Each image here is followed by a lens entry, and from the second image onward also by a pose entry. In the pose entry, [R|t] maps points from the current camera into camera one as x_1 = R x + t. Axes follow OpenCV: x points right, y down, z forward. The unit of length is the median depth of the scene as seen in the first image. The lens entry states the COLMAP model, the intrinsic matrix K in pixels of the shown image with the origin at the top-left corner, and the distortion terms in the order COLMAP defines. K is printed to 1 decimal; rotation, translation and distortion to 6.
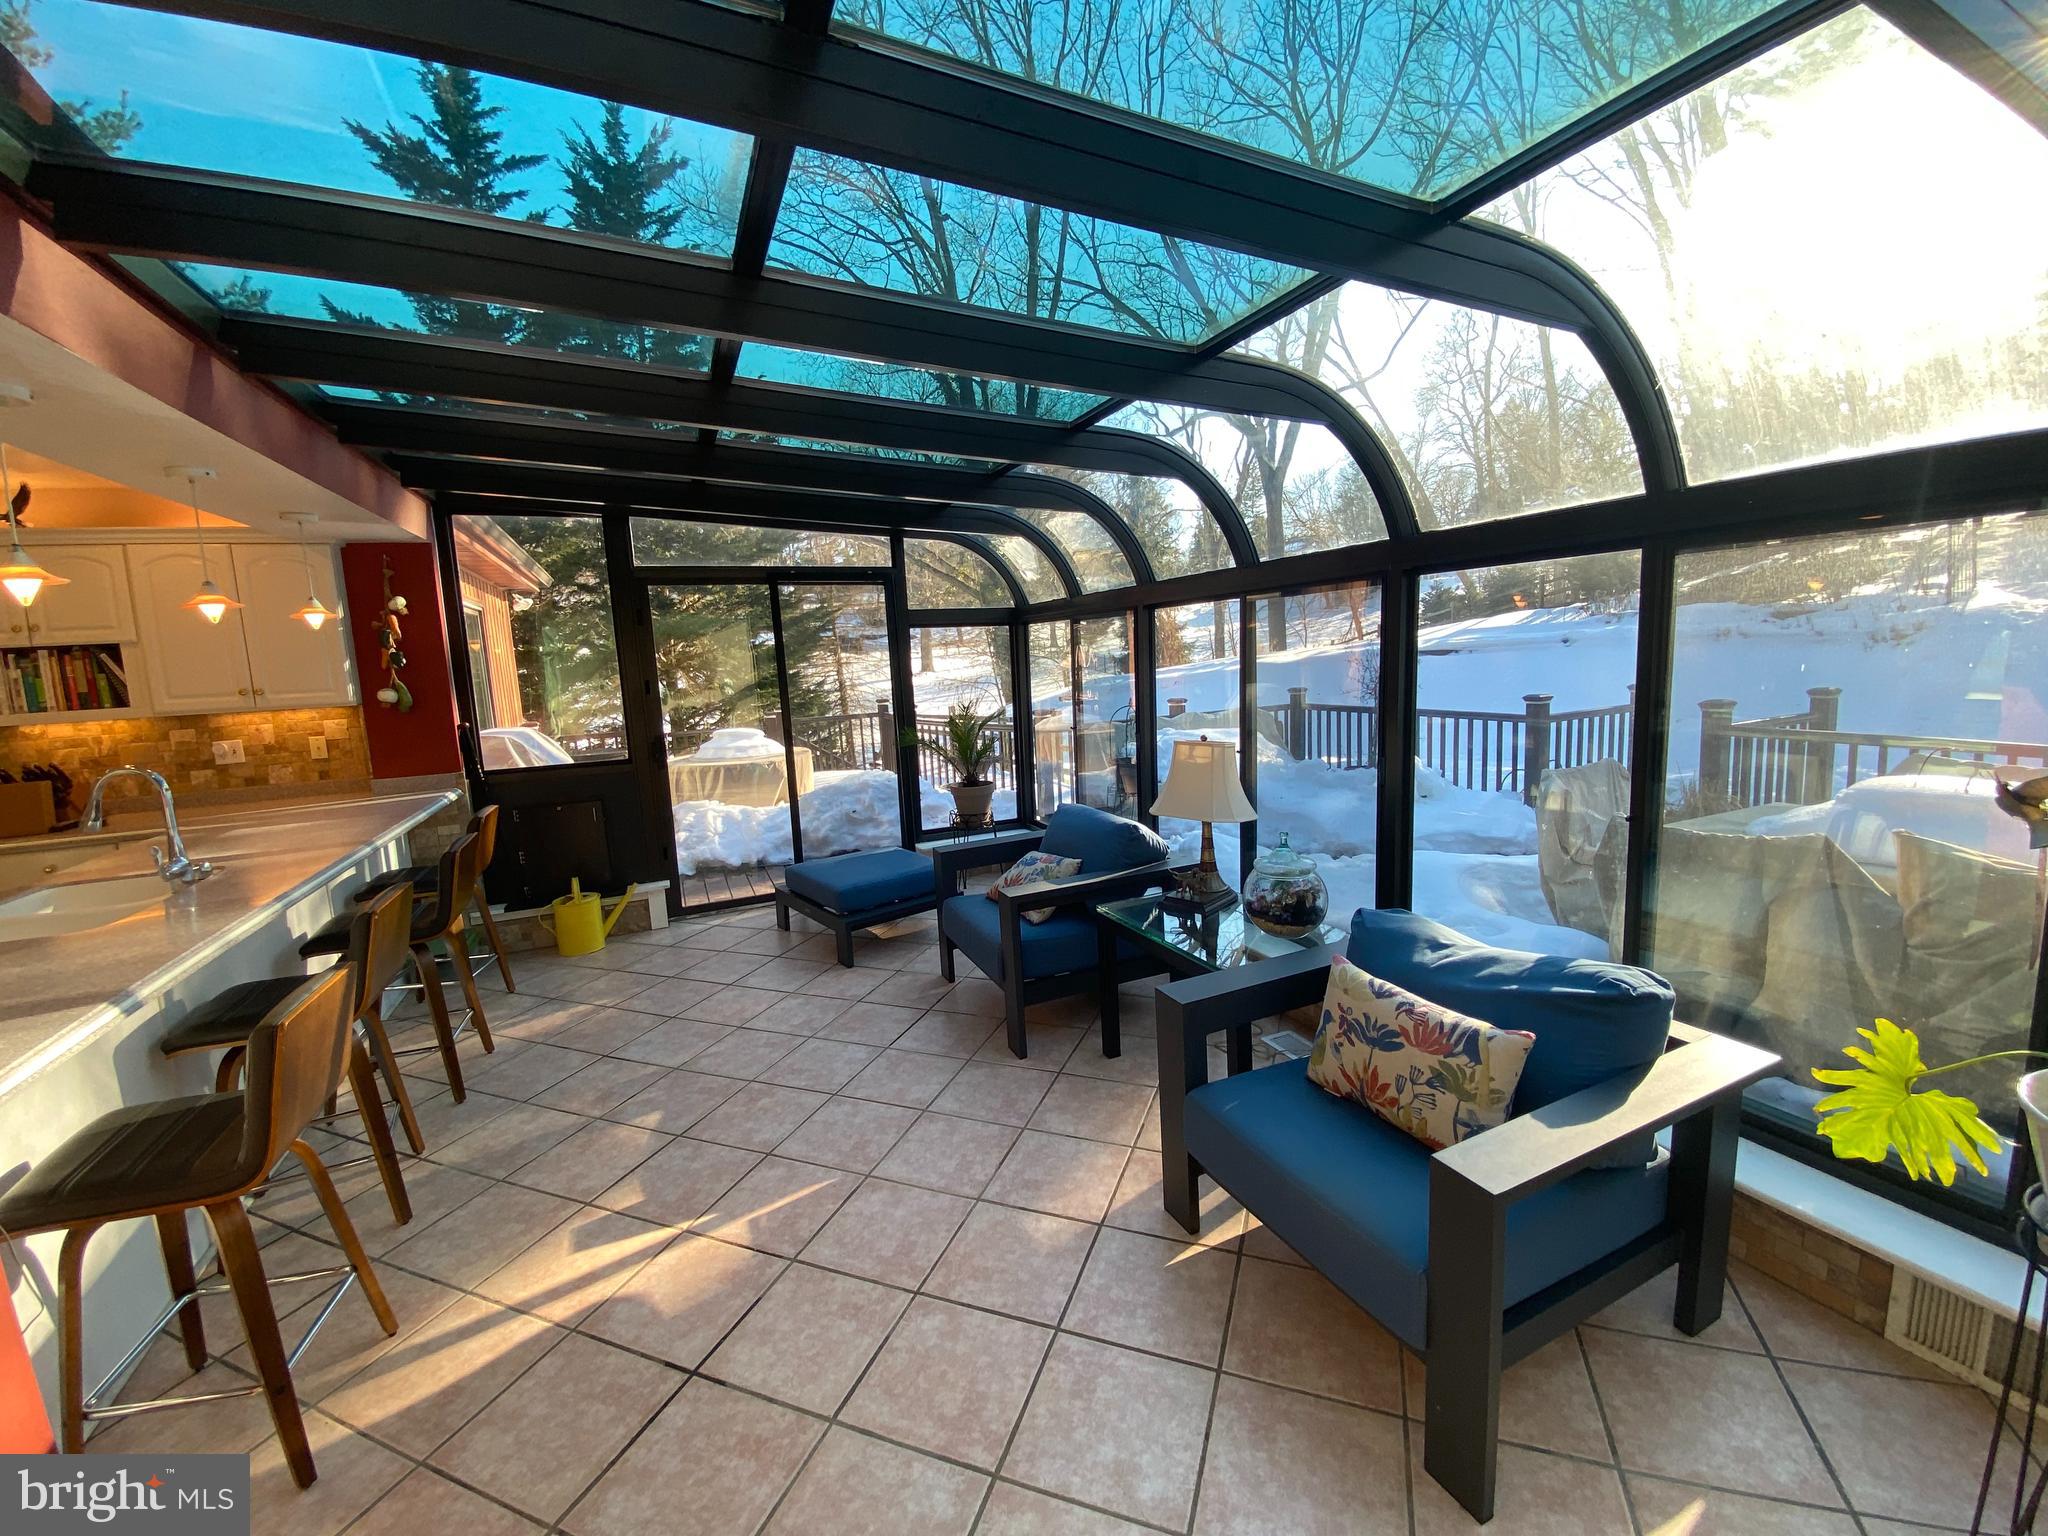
lens RADIAL K [[837.4, 0, 1011.9], [0, 837.4, 769.7], [0, 0, 1]] dist [0.035060, -0.027798]
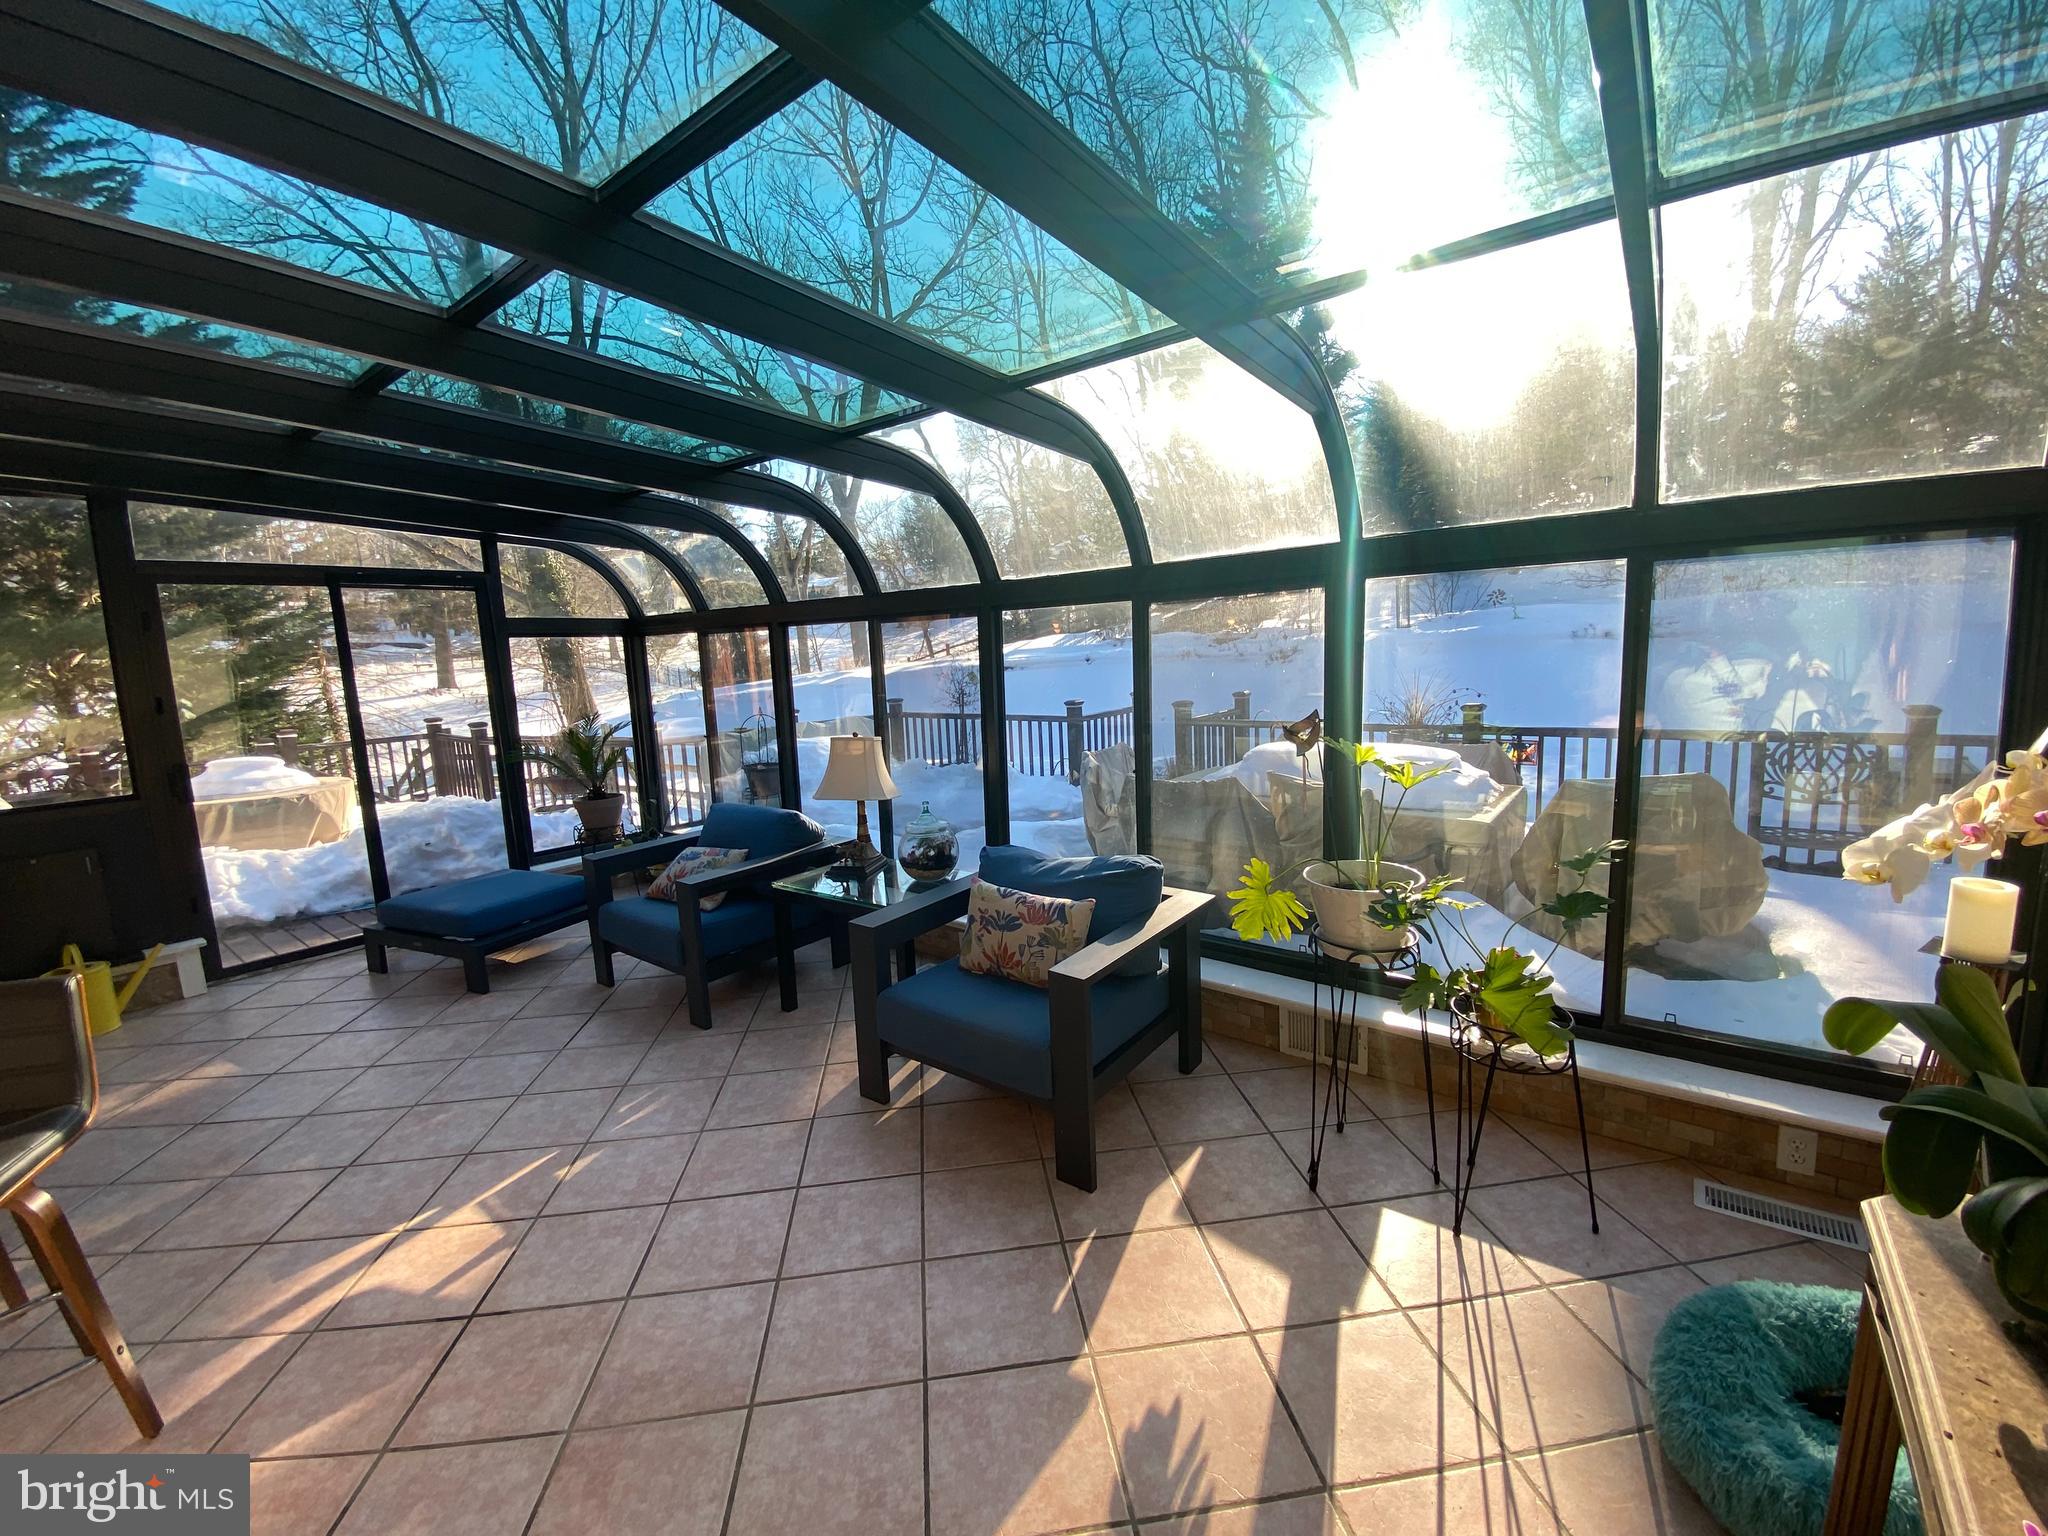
lens RADIAL K [[837.4, 0, 1011.9], [0, 837.4, 769.7], [0, 0, 1]] dist [0.035060, -0.027798]
pose [[0.883853, -0.054987, 0.464521, -0.111995], [0.063567, 0.997974, -0.002816, 0.026970], [-0.463425, 0.032017, 0.885558, -0.156120]]
